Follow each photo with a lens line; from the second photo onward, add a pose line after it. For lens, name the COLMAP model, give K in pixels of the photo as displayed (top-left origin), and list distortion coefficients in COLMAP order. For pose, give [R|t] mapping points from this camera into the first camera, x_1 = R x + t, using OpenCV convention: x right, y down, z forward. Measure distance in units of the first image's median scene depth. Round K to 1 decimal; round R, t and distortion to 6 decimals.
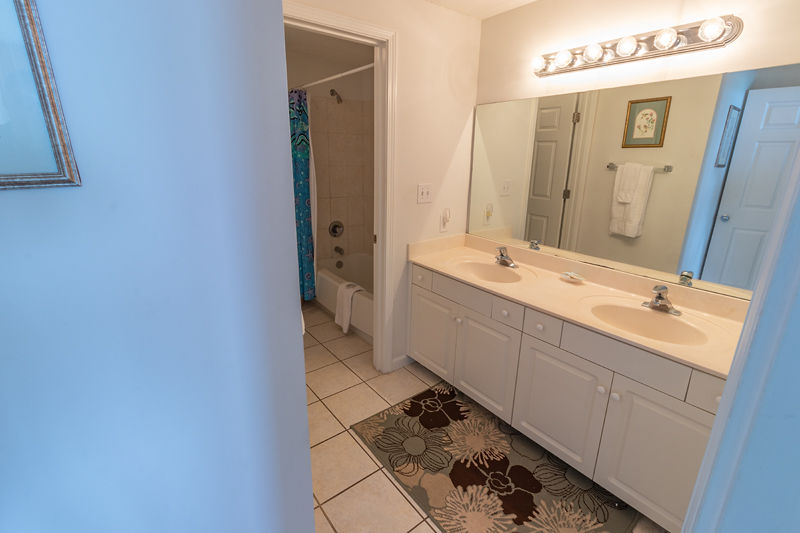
lens RADIAL K [[366.4, 0, 401.0], [0, 366.4, 266.7], [0, 0, 1]] dist [0.002921, -0.000043]
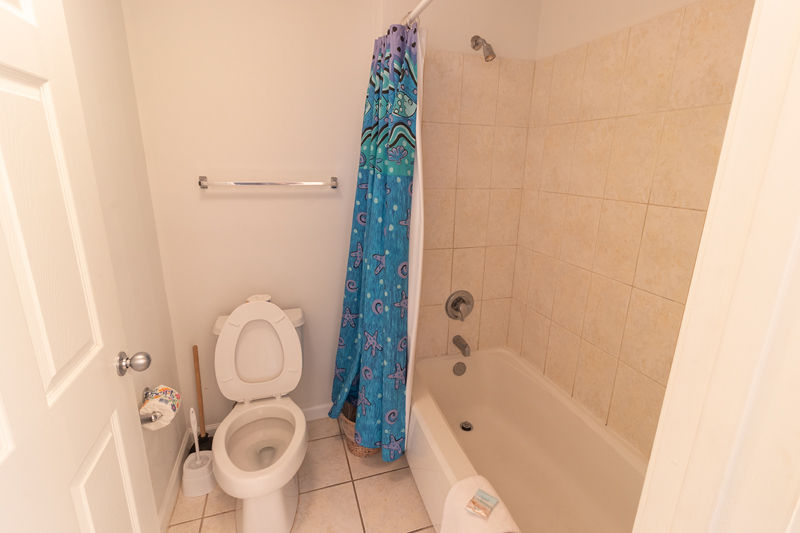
lens RADIAL K [[366.4, 0, 397.9], [0, 366.4, 264.4], [0, 0, 1]] dist [0.002921, -0.000043]
pose [[0.938229, 0.081853, -0.336194, -0.098604], [-0.093145, 0.995497, -0.017571, -0.165131], [0.333242, 0.047801, 0.941629, 0.532996]]
